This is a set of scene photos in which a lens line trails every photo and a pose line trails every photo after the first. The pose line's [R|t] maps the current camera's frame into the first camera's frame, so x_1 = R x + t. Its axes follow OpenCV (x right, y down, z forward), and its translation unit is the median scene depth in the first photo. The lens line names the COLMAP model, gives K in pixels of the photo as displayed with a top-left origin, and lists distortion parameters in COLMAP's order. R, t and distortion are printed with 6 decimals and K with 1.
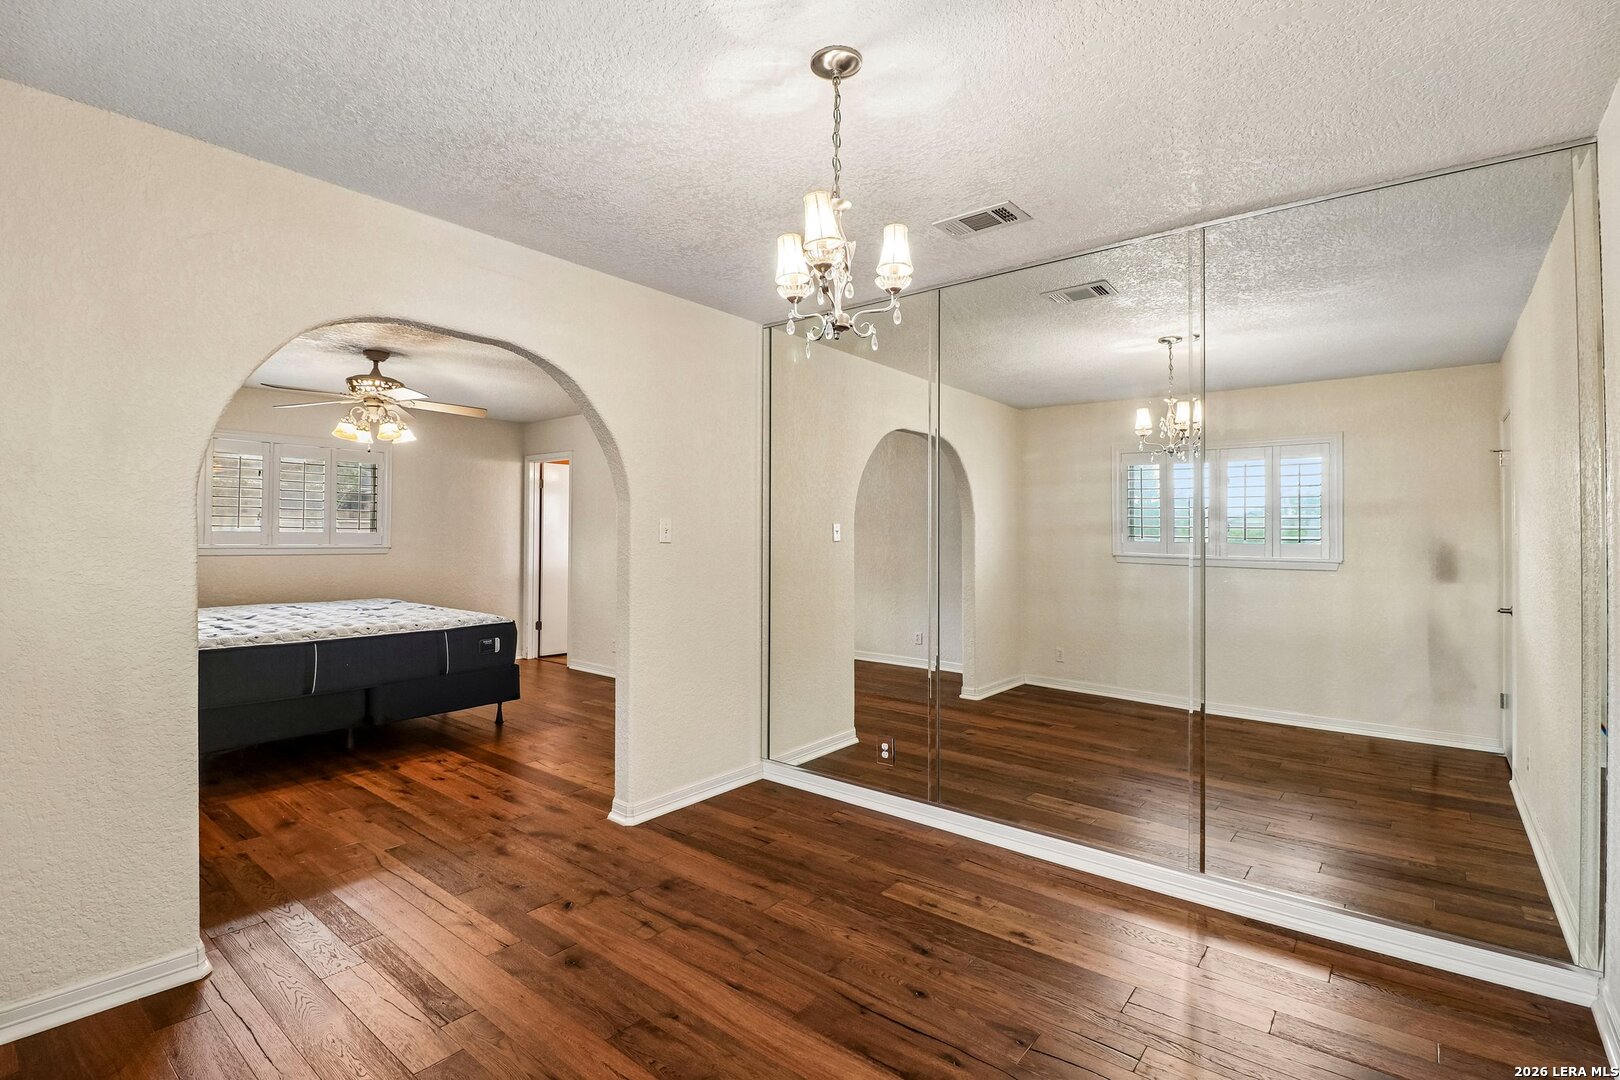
lens RADIAL K [[752.4, 0, 803.8], [0, 752.4, 534.9], [0, 0, 1]] dist [0.000772, -0.011930]
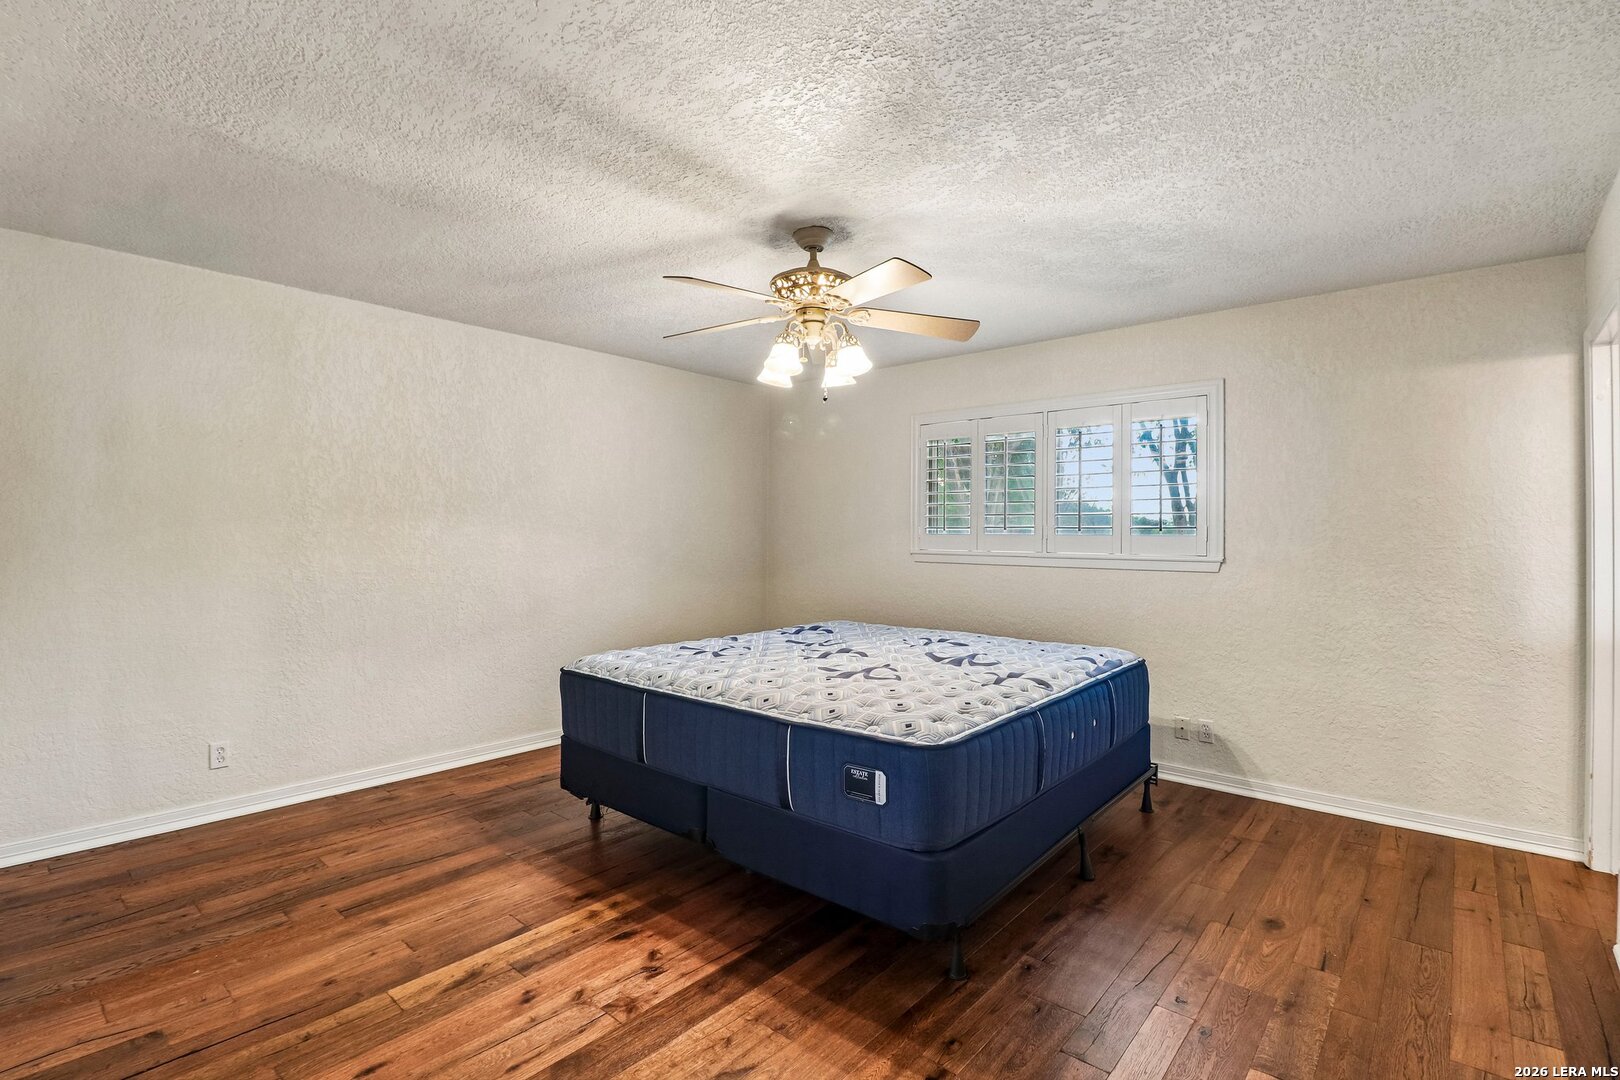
lens RADIAL K [[752.4, 0, 808.5], [0, 752.4, 533.3], [0, 0, 1]] dist [0.000772, -0.011930]
pose [[-0.031629, -0.011587, -0.999433, 0.038862], [-0.004265, 0.999925, -0.011458, 0.006183], [0.999491, 0.003900, -0.031676, 1.308002]]
